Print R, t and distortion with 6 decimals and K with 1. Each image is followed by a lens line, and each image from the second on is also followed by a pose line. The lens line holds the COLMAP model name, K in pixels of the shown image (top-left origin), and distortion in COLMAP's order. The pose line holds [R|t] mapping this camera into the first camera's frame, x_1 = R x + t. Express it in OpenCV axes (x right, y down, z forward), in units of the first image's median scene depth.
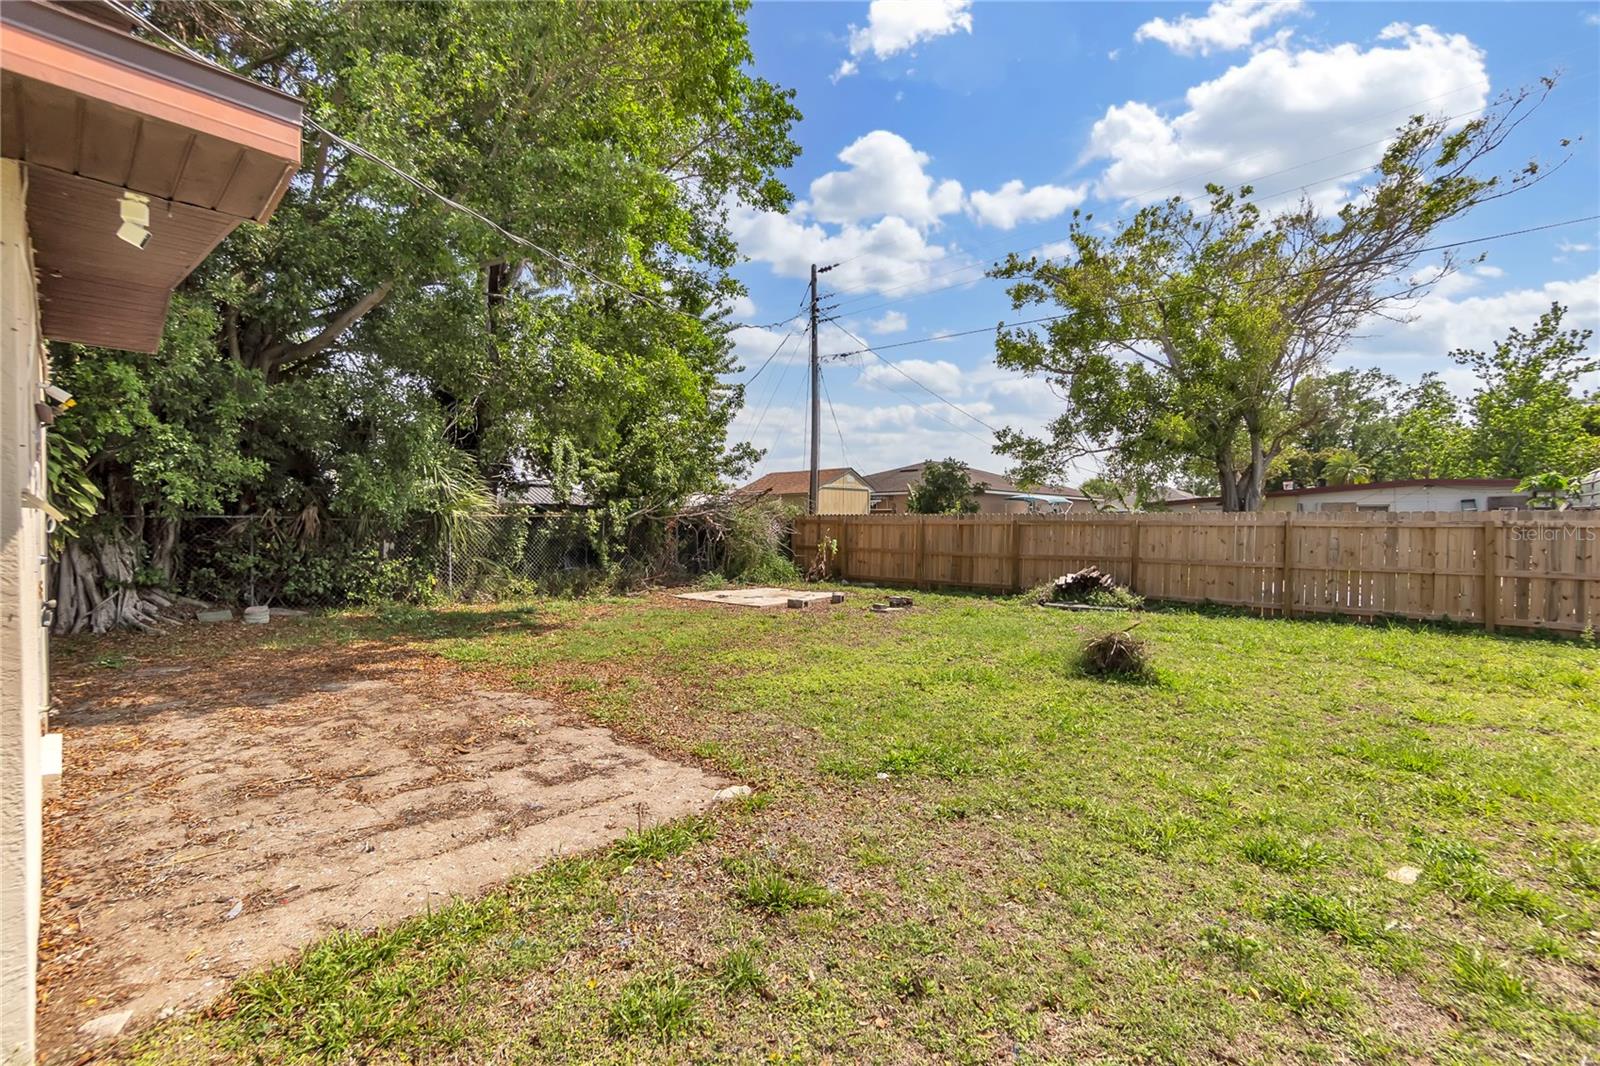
lens RADIAL K [[698.7, 0, 801.3], [0, 698.7, 532.7], [0, 0, 1]] dist [-0.005188, -0.000176]
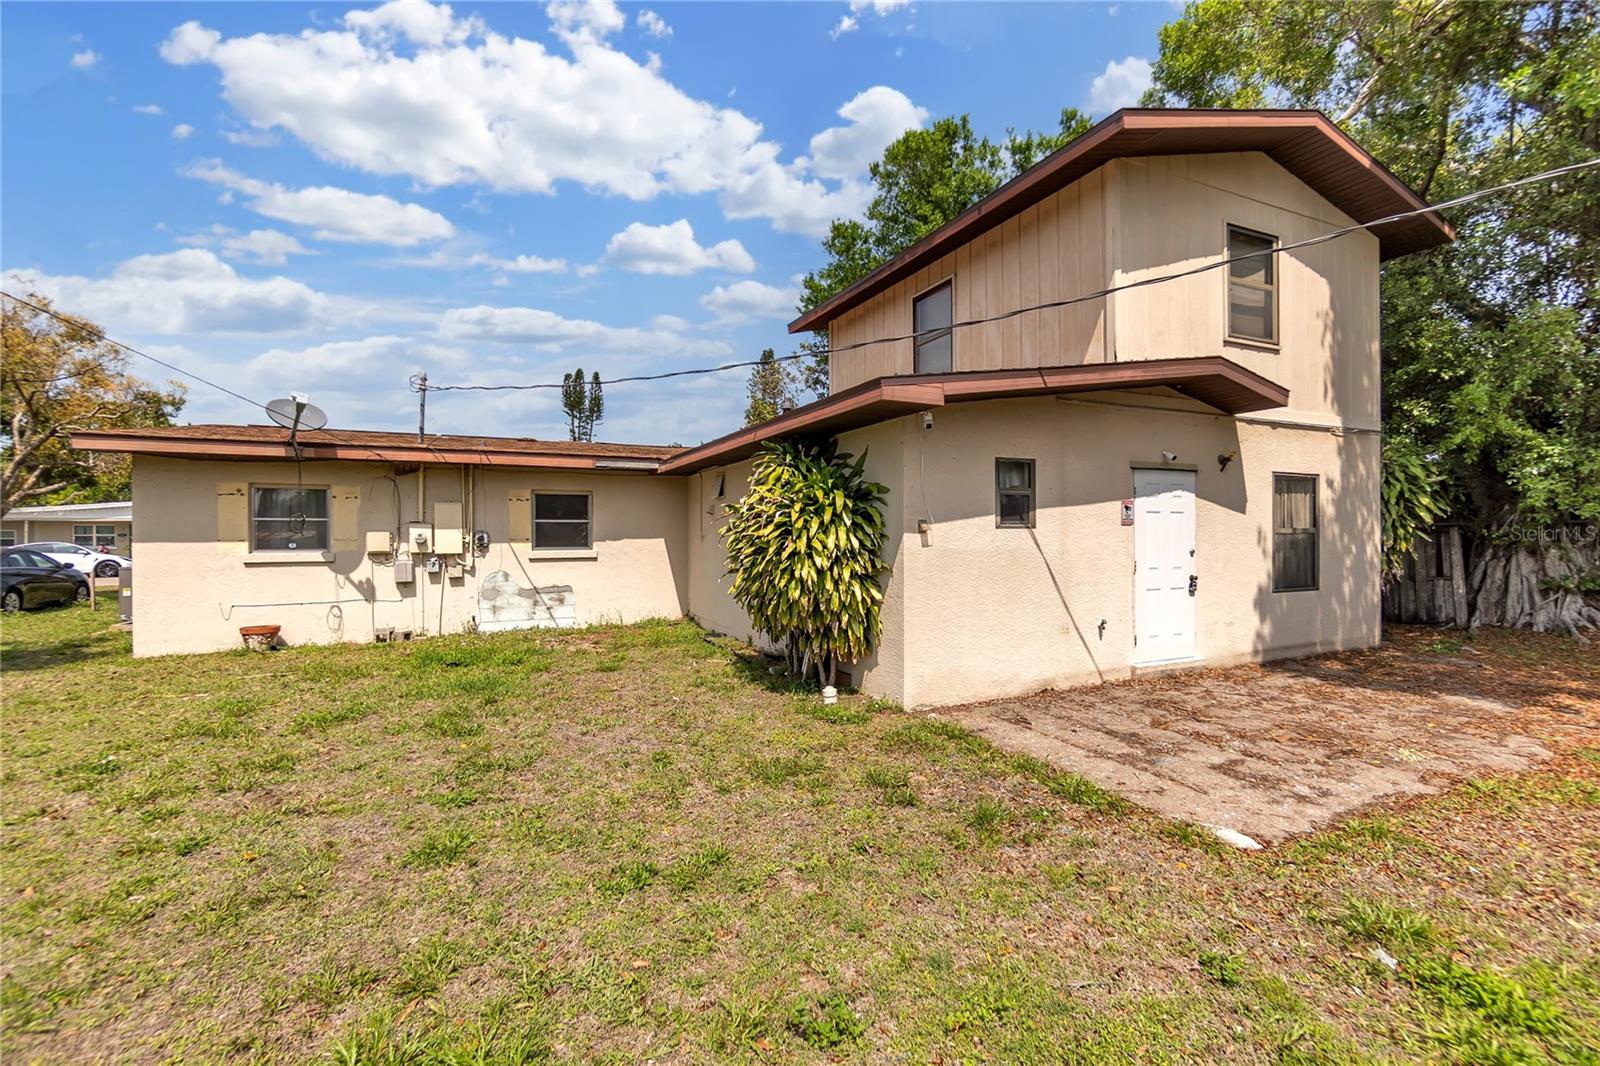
lens RADIAL K [[698.7, 0, 804.1], [0, 698.7, 527.2], [0, 0, 1]] dist [-0.005188, -0.000176]
pose [[-0.378860, -0.005734, -0.925436, 0.845161], [-0.007463, 0.999967, -0.003141, -0.007151], [0.925424, 0.005716, -0.378891, 0.773118]]
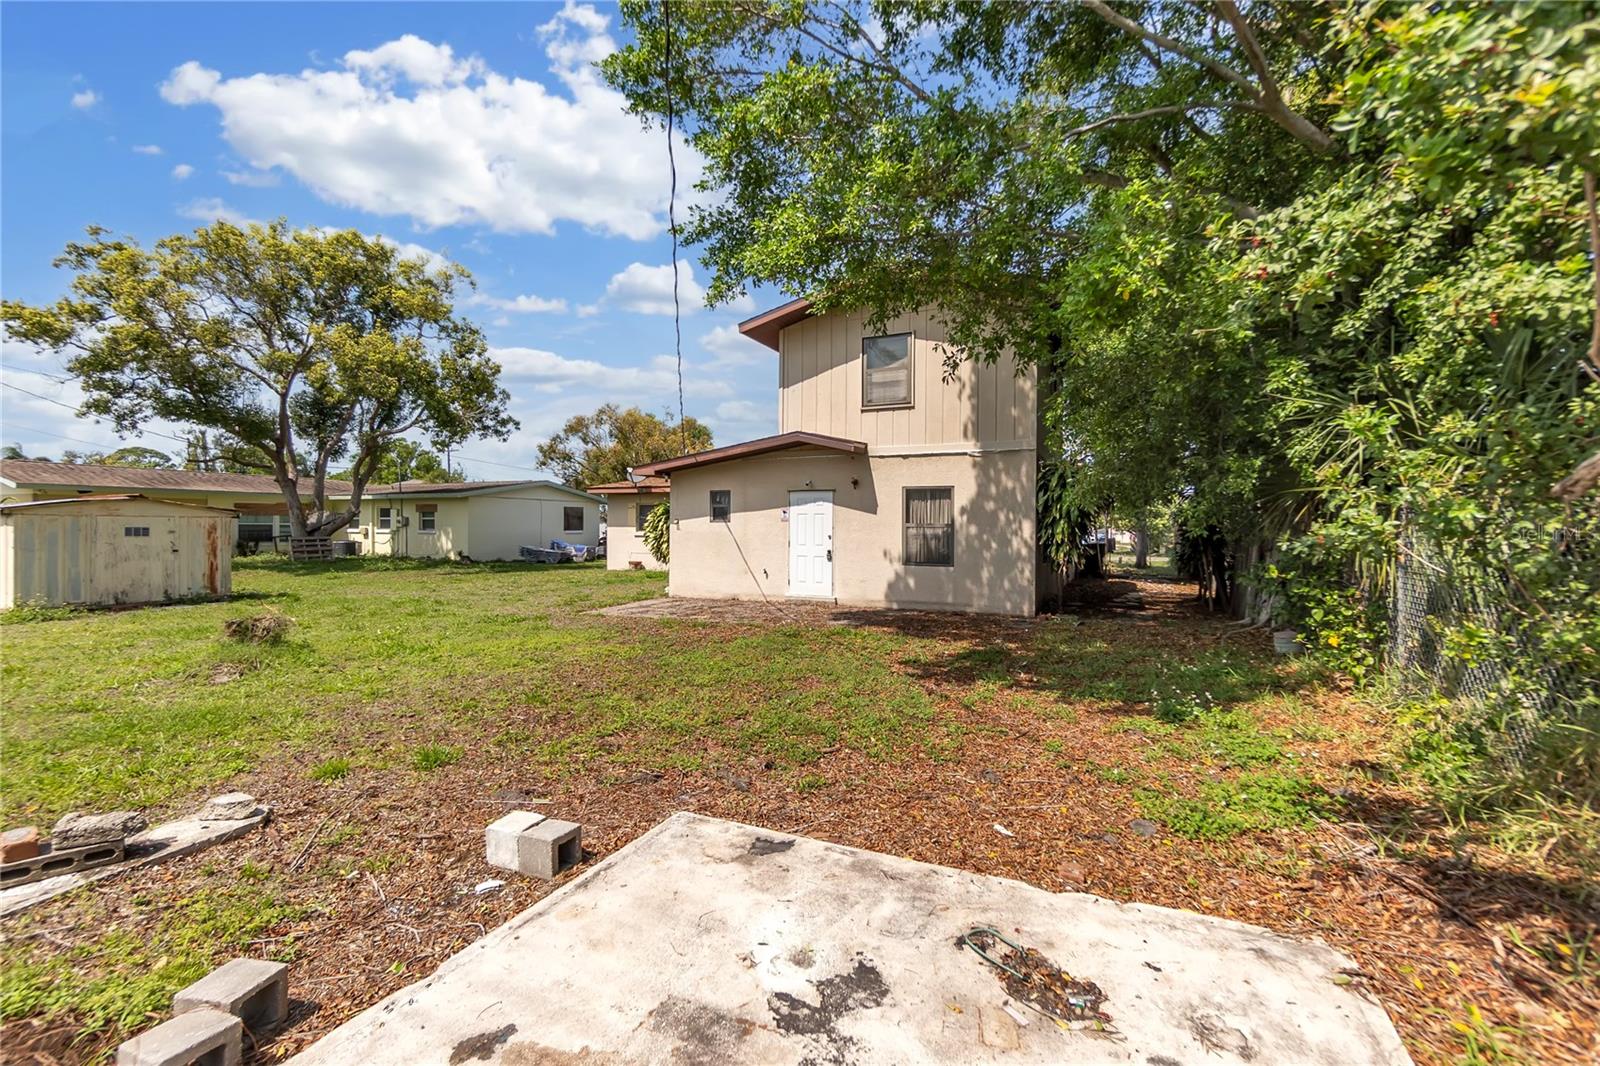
lens RADIAL K [[698.7, 0, 801.1], [0, 698.7, 525.7], [0, 0, 1]] dist [-0.005188, -0.000176]
pose [[-0.951865, -0.010668, -0.306333, 0.024694], [-0.013792, 0.999873, 0.008036, -0.027007], [0.306209, 0.011874, -0.951890, 3.564934]]
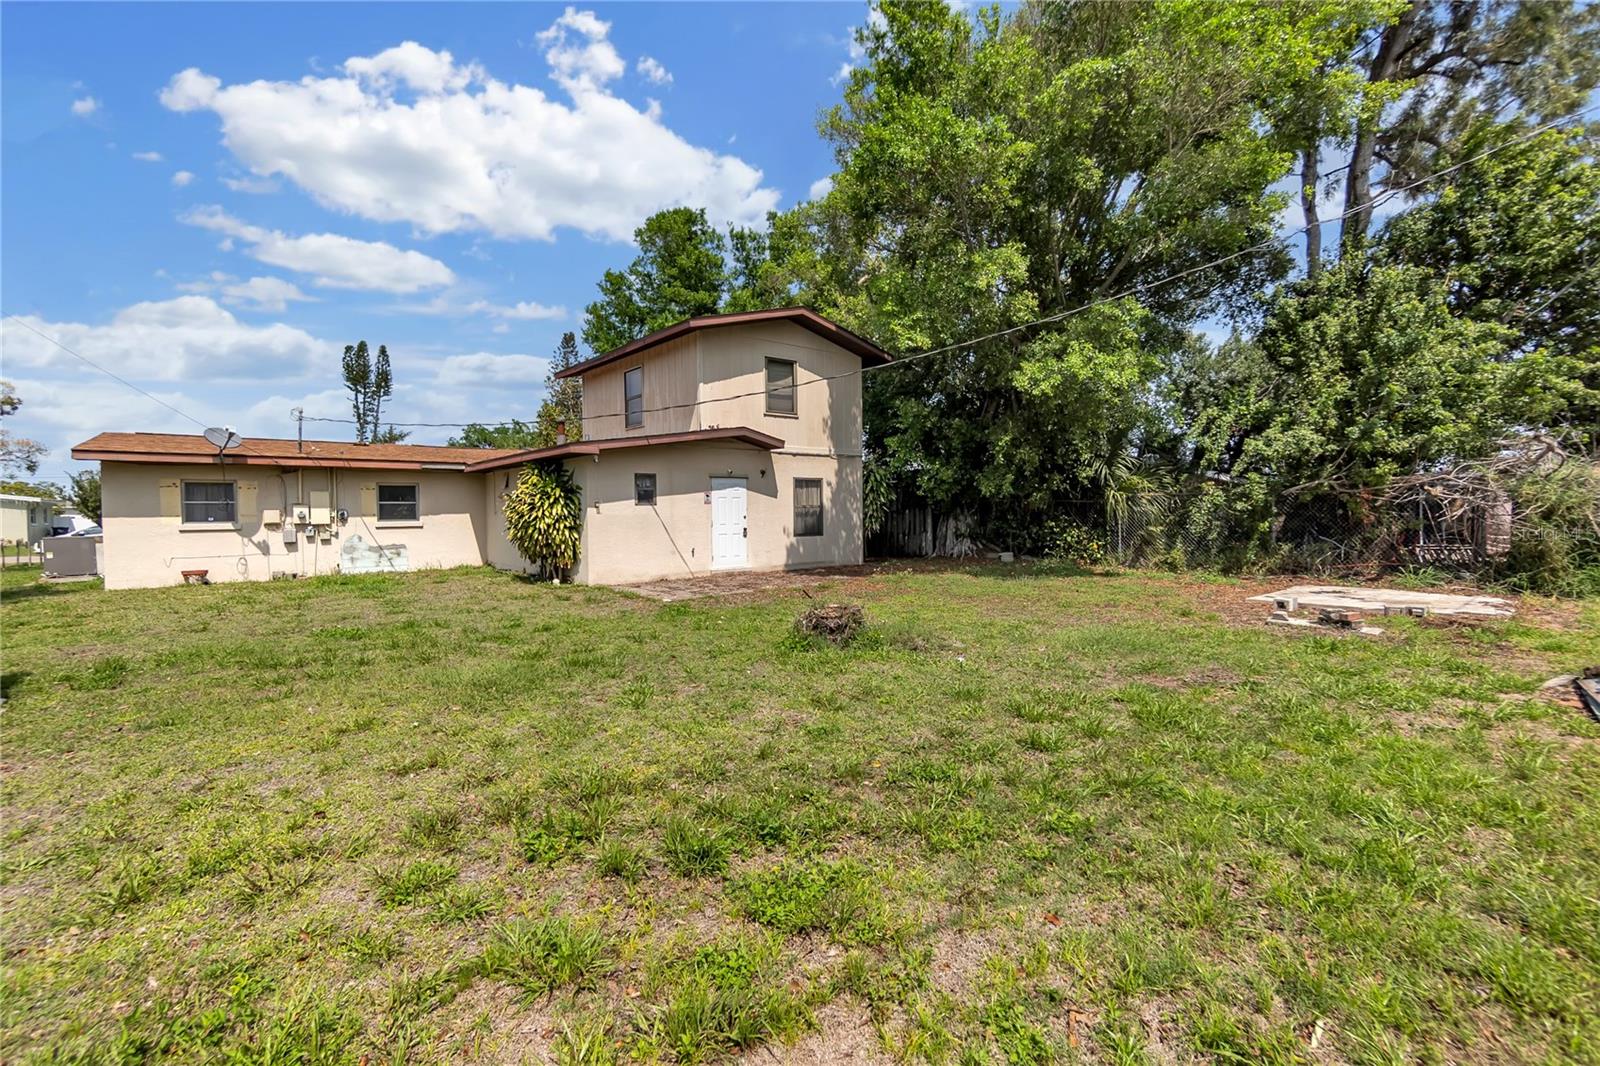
lens RADIAL K [[698.7, 0, 801.5], [0, 698.7, 526.3], [0, 0, 1]] dist [-0.005188, -0.000176]
pose [[-0.134570, 0.021024, -0.990681, 2.277969], [-0.001341, 0.999770, 0.021399, 0.011912], [0.990903, 0.004208, -0.134511, 1.688432]]
